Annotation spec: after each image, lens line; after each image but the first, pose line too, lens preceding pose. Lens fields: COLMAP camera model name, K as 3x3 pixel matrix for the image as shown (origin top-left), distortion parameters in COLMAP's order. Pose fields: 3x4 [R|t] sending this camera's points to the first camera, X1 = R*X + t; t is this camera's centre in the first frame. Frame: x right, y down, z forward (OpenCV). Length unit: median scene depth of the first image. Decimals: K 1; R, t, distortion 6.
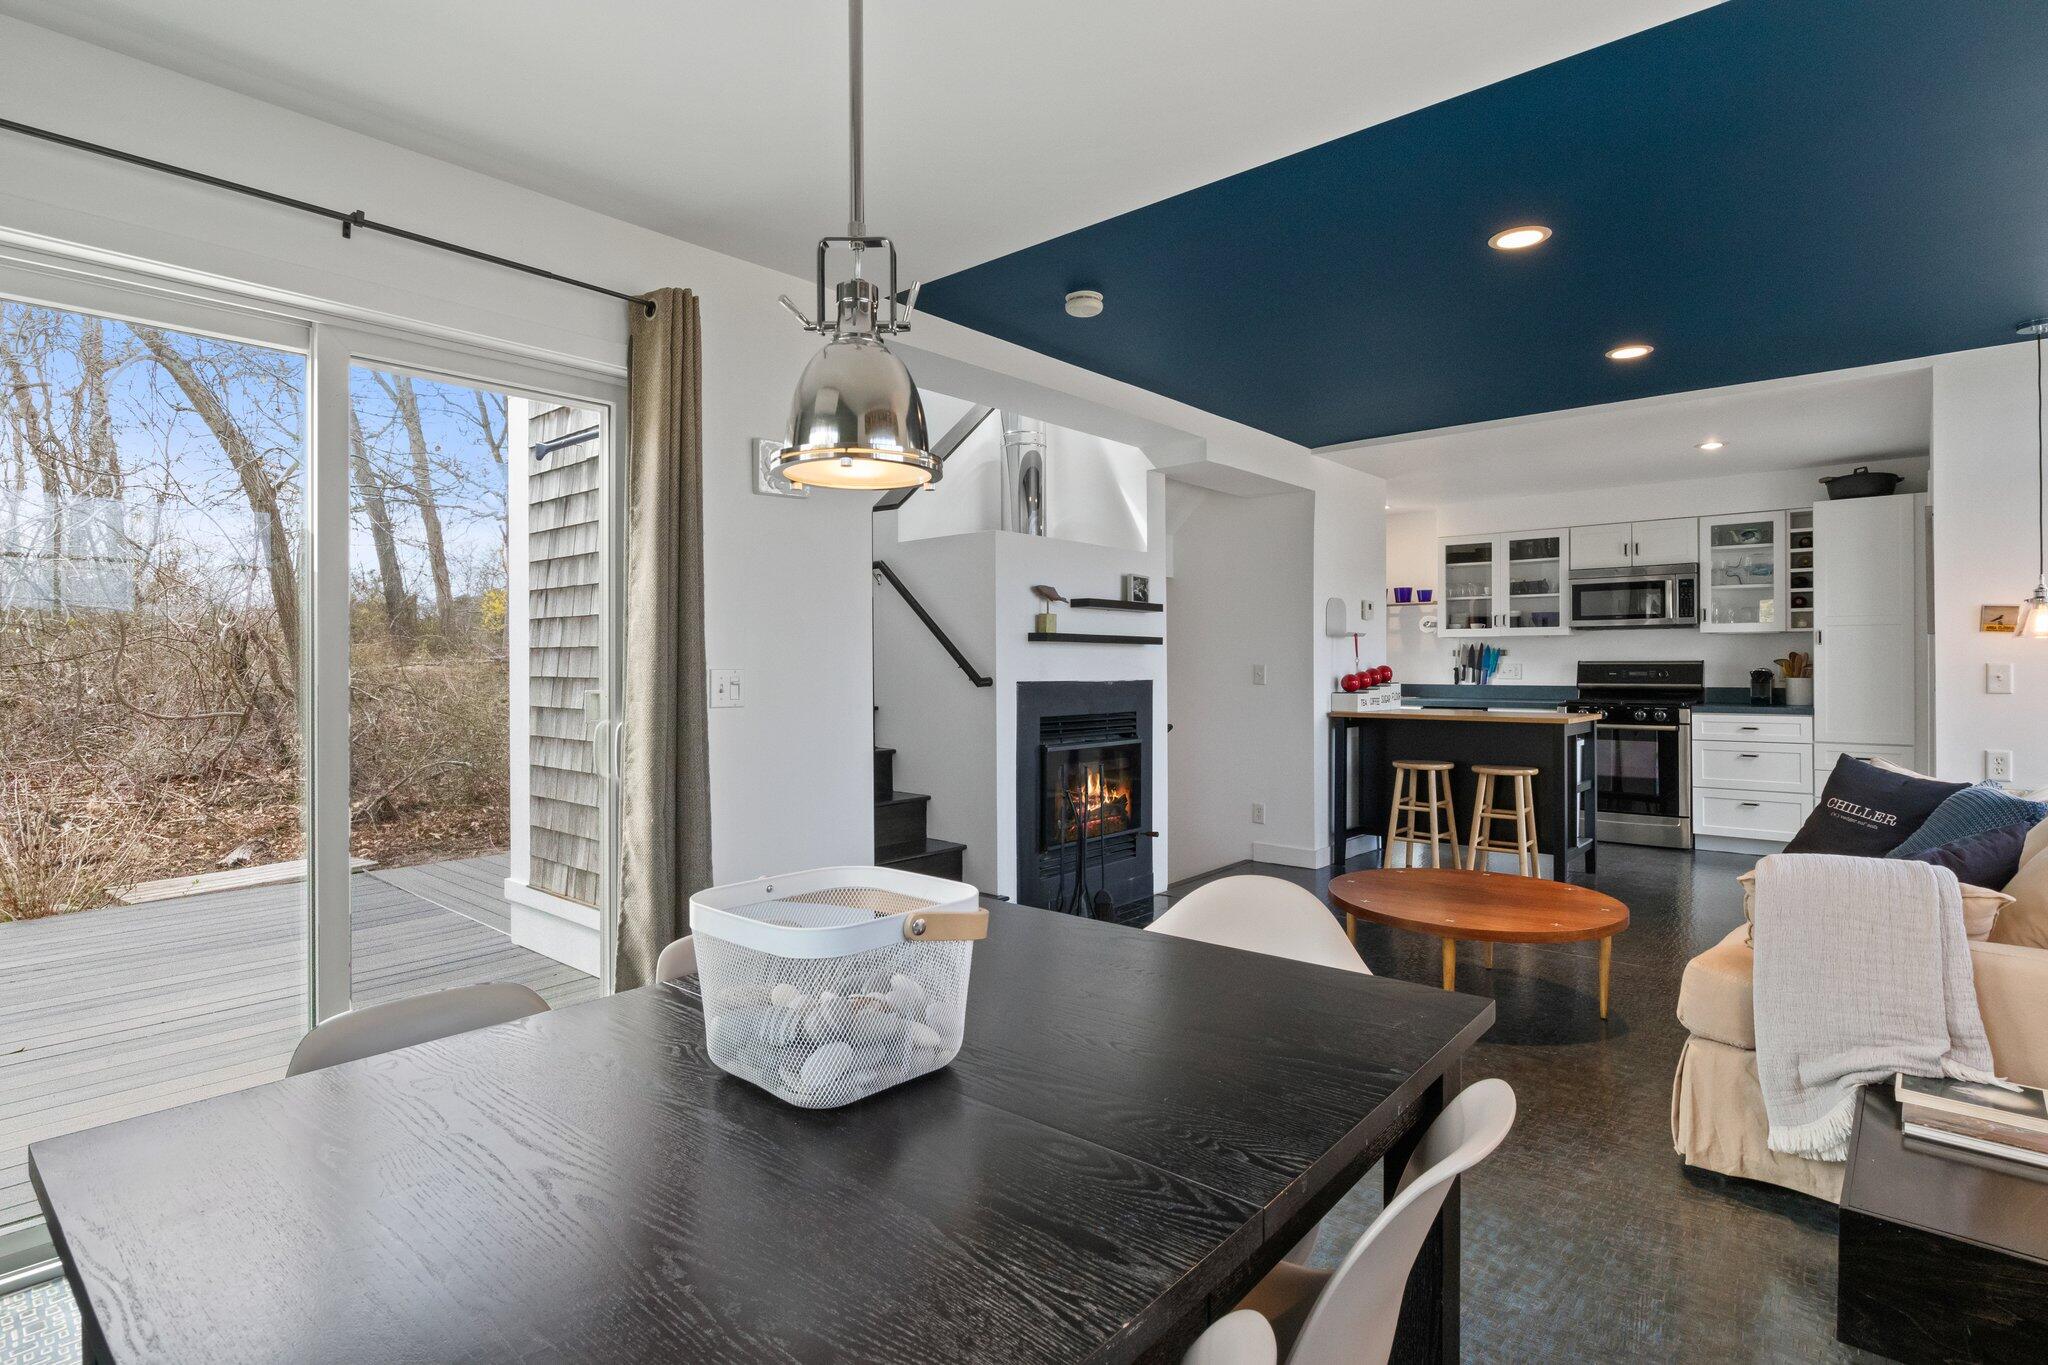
lens RADIAL K [[1022.2, 0, 1011.7], [0, 1022.2, 666.7], [0, 0, 1]] dist [-0.008415, 0.000395]
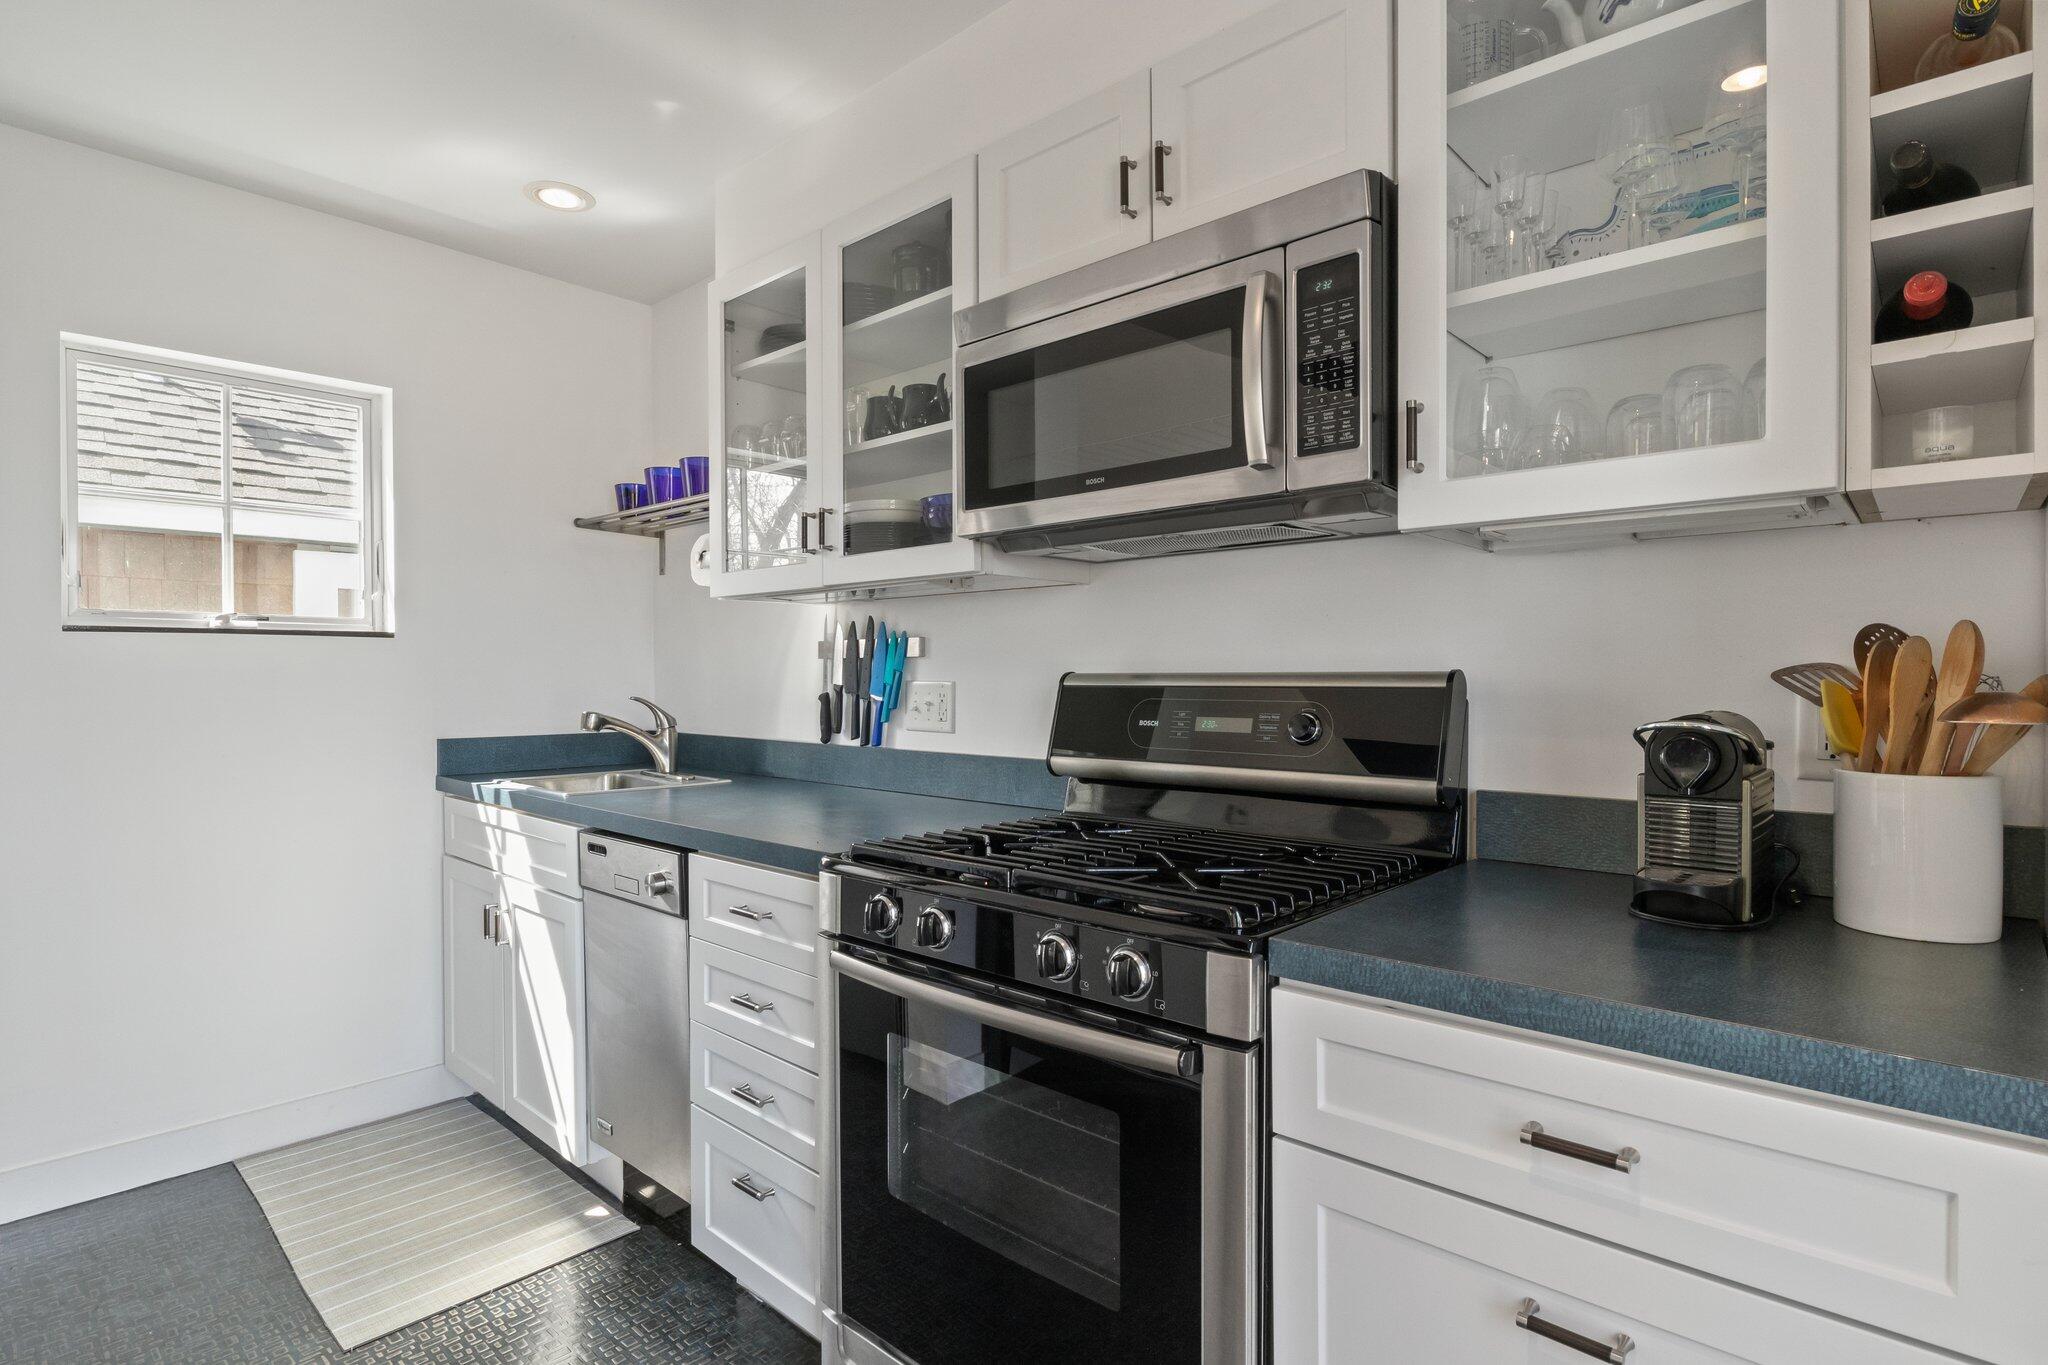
lens RADIAL K [[1022.2, 0, 1024.3], [0, 1022.2, 690.1], [0, 0, 1]] dist [-0.008415, 0.000395]
pose [[0.999783, 0.003597, -0.020520, 0.611394], [-0.003455, 0.999970, 0.006973, -0.003574], [0.020544, -0.006901, 0.999765, 0.804733]]
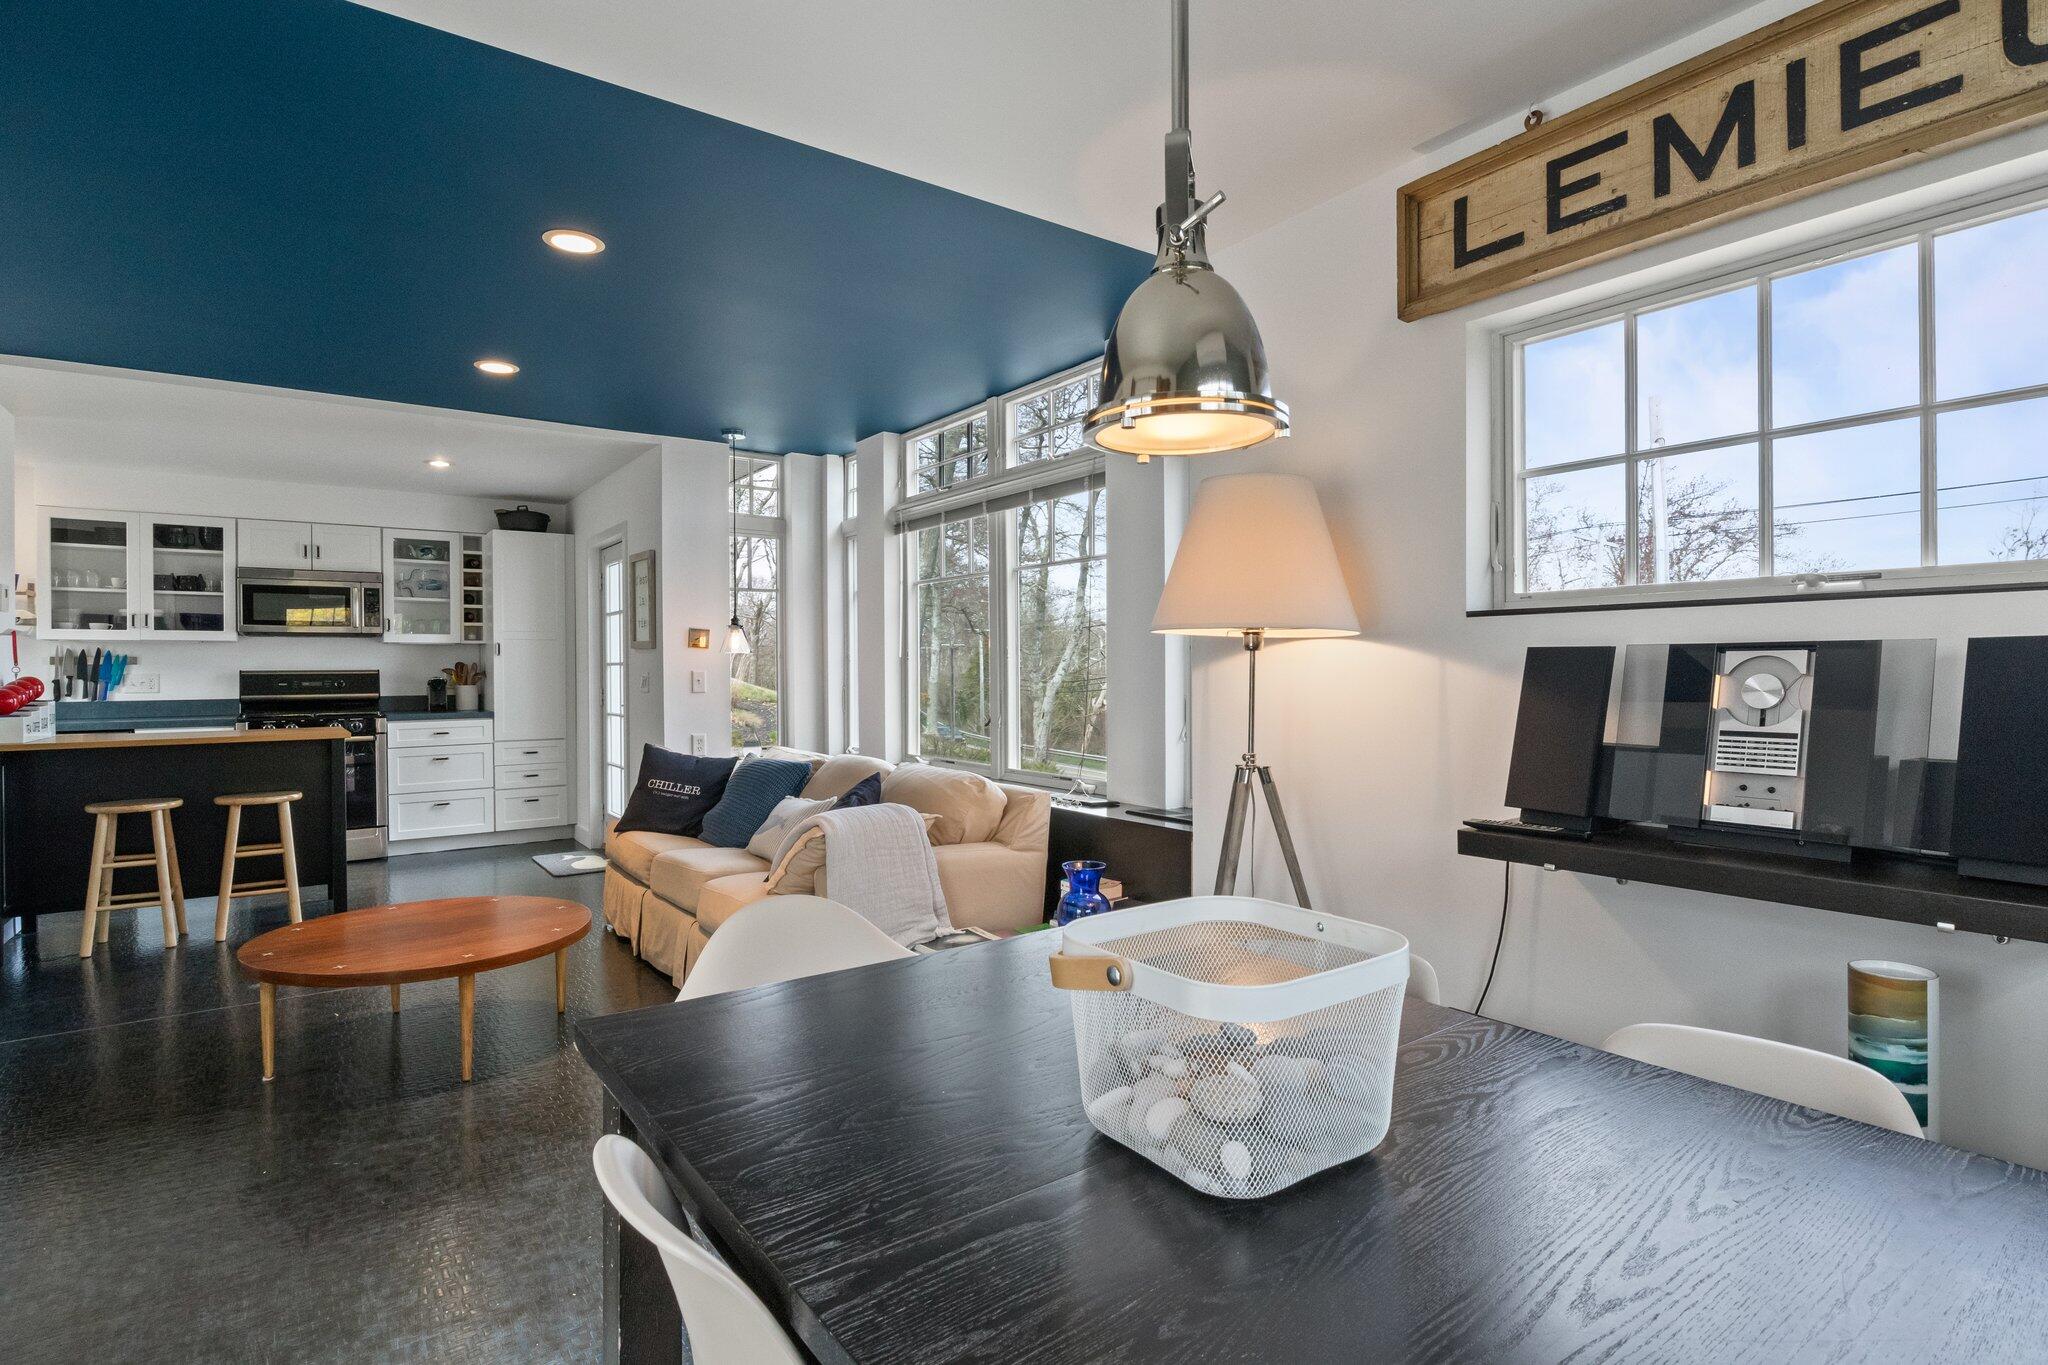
lens RADIAL K [[1022.2, 0, 1022.2], [0, 1022.2, 675.5], [0, 0, 1]] dist [-0.008415, 0.000395]
pose [[0.225051, -0.004610, 0.974336, -0.166133], [0.007643, 0.999966, 0.002966, 0.001293], [-0.974317, 0.006779, 0.225078, 0.157592]]
